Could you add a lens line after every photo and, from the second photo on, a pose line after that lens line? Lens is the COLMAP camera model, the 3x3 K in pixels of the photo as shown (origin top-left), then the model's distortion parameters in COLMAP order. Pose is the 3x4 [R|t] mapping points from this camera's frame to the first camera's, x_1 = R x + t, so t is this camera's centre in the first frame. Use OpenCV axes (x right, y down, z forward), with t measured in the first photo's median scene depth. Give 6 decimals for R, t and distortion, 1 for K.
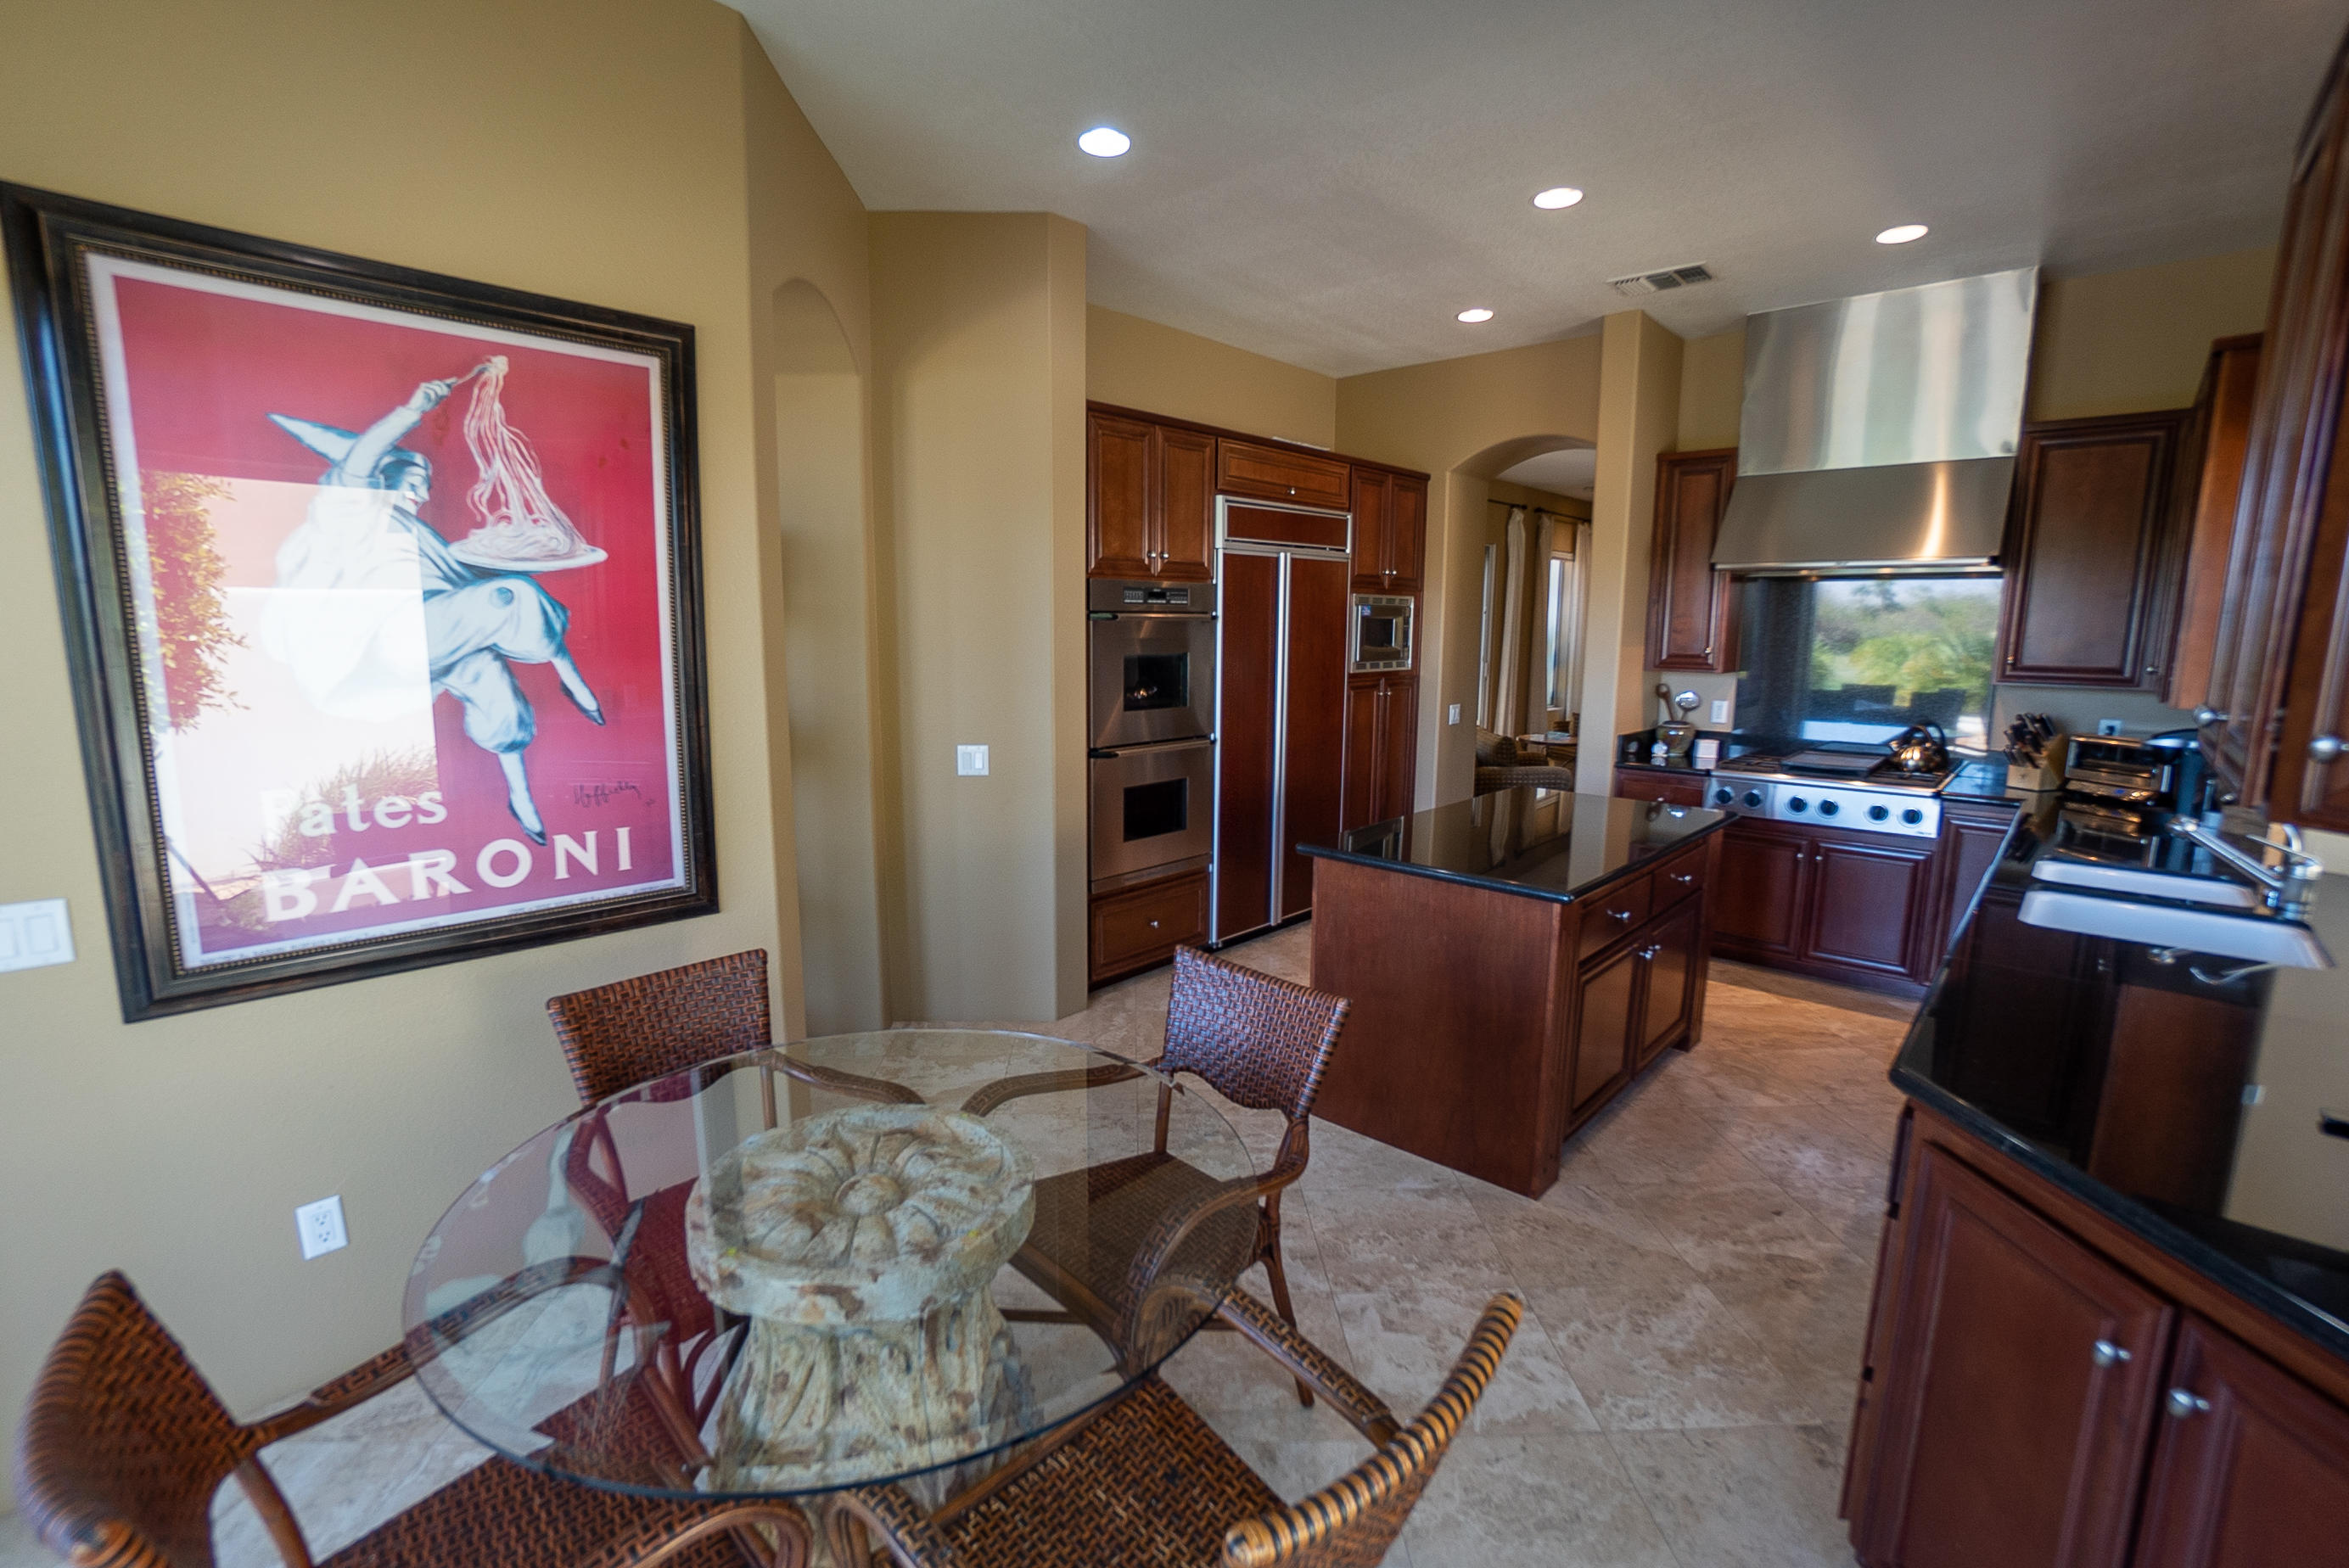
lens RADIAL K [[1040.8, 0, 1147.2], [0, 1040.8, 781.4], [0, 0, 1]] dist [-0.064315, 0.023934]
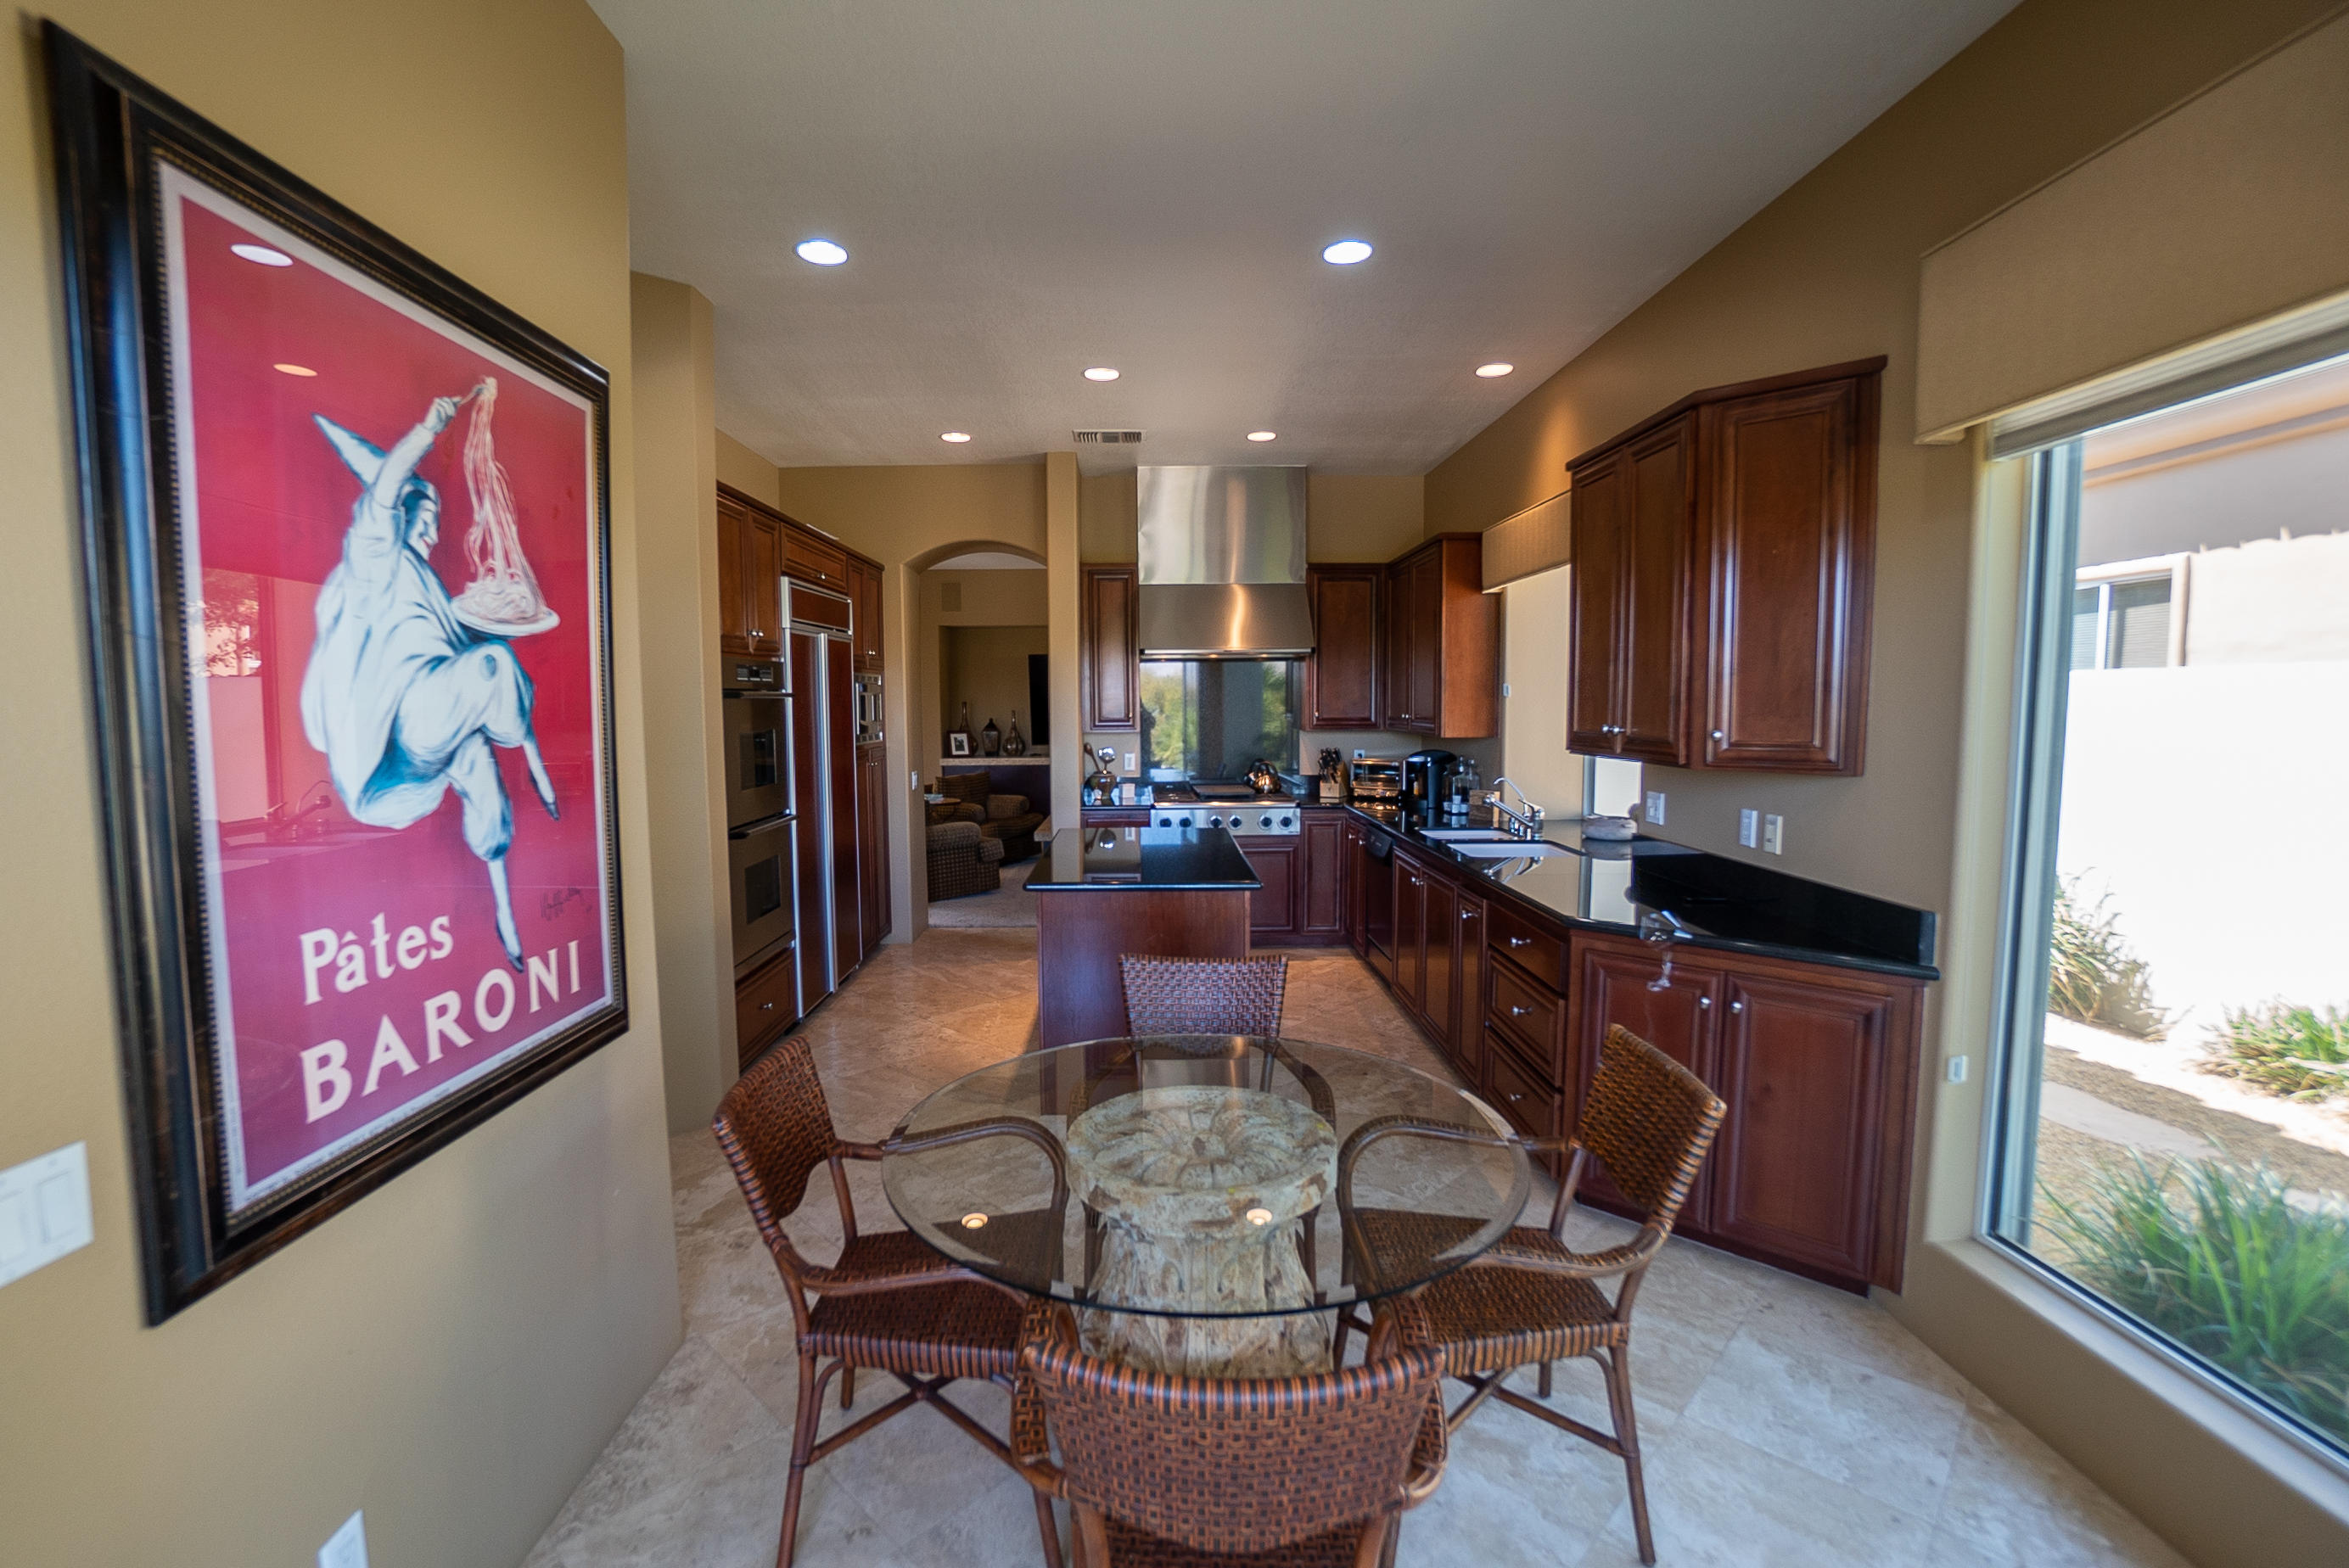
lens RADIAL K [[1040.8, 0, 1147.2], [0, 1040.8, 781.4], [0, 0, 1]] dist [-0.064315, 0.023934]
pose [[0.723642, -0.064584, 0.687148, -0.818867], [0.115895, 0.992846, -0.028734, -0.007145], [-0.680376, 0.100430, 0.725949, 0.067044]]
